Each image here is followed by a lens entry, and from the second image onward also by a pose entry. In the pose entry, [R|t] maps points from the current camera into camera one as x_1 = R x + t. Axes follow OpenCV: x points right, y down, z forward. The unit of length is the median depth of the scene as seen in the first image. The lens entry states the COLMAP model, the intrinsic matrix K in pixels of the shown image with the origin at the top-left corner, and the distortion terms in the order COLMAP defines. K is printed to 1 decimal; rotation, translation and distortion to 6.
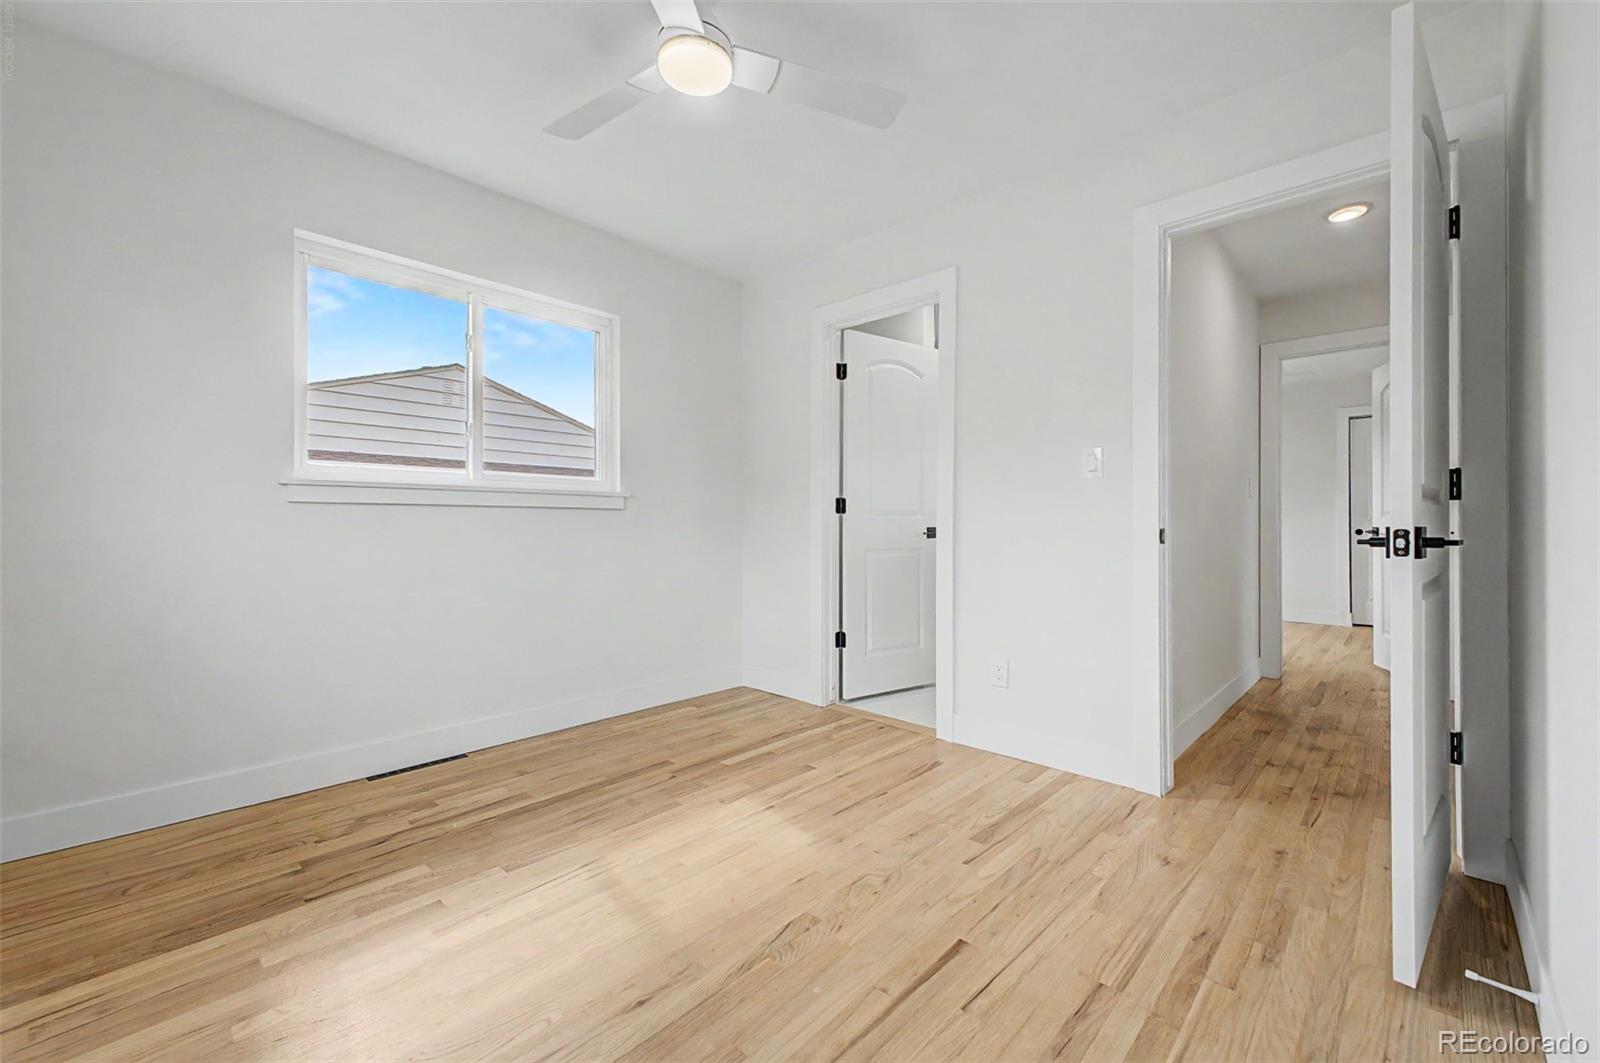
lens RADIAL K [[640.4, 0, 800.0], [0, 640.4, 520.3], [0, 0, 1]] dist [0.017510, -0.004165]
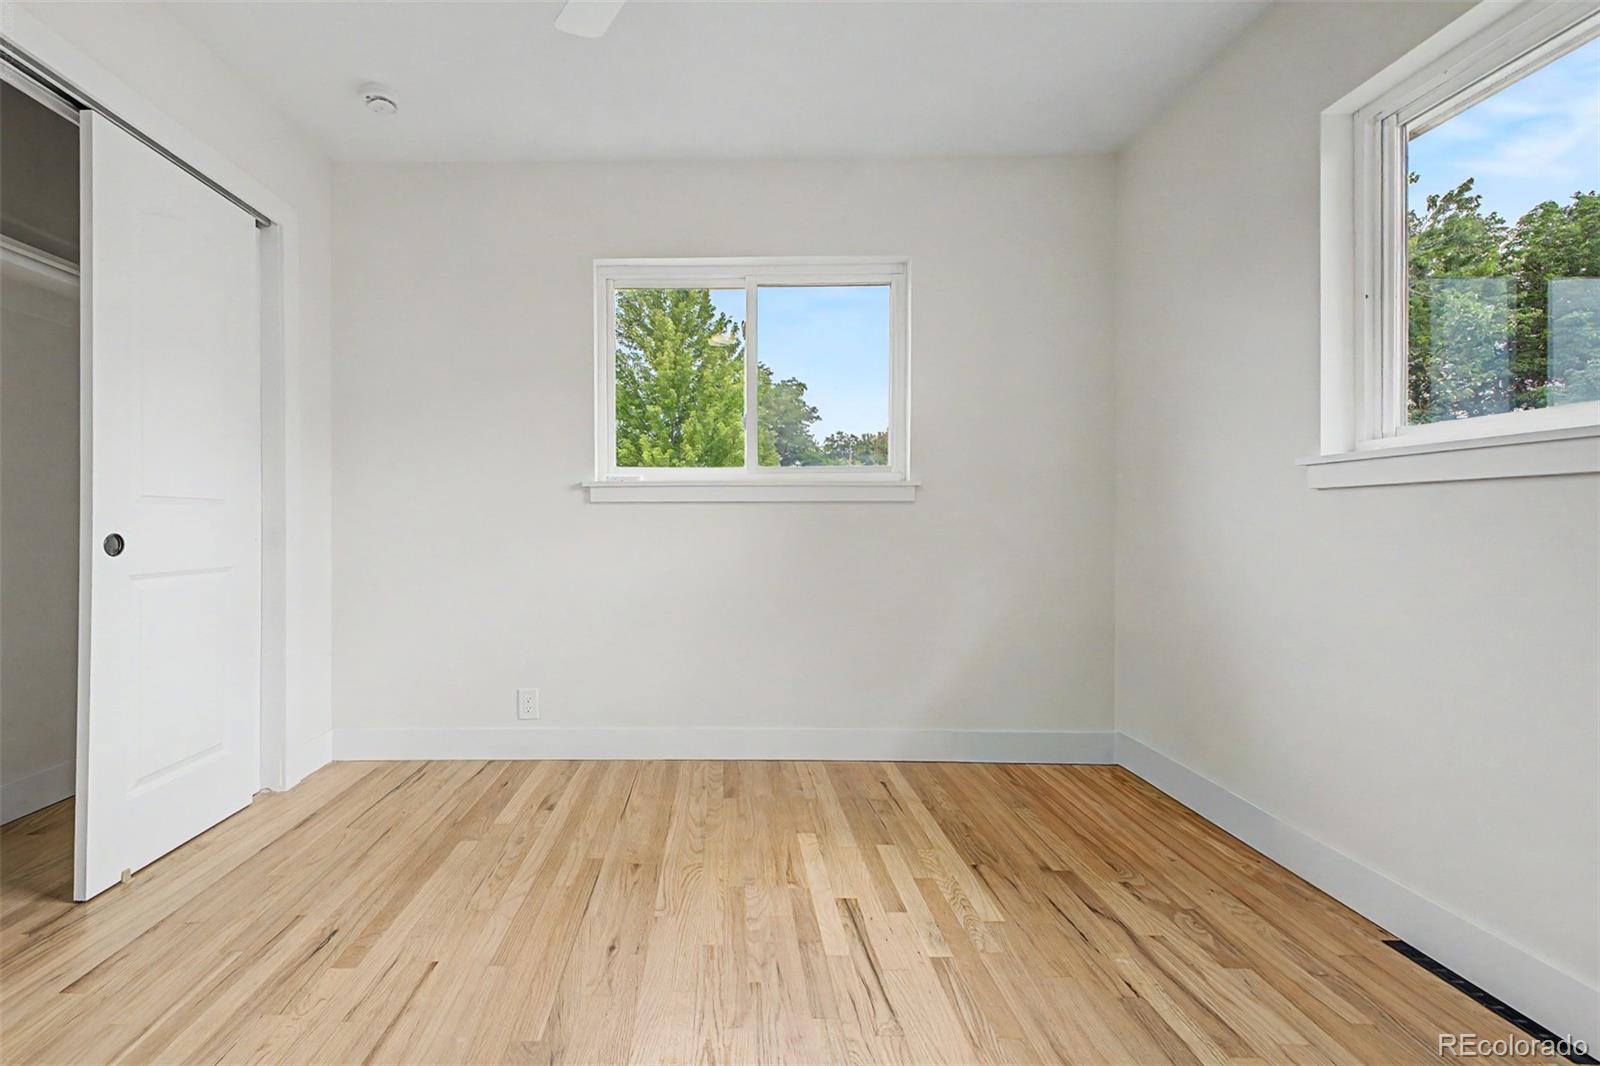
lens RADIAL K [[664.0, 0, 793.3], [0, 664.0, 519.0], [0, 0, 1]] dist [0.013366, -0.000236]
pose [[-0.643591, -0.009566, -0.765310, 0.297732], [-0.008533, 0.999949, -0.005323, 0.000347], [0.765322, 0.003105, -0.643640, 1.391028]]
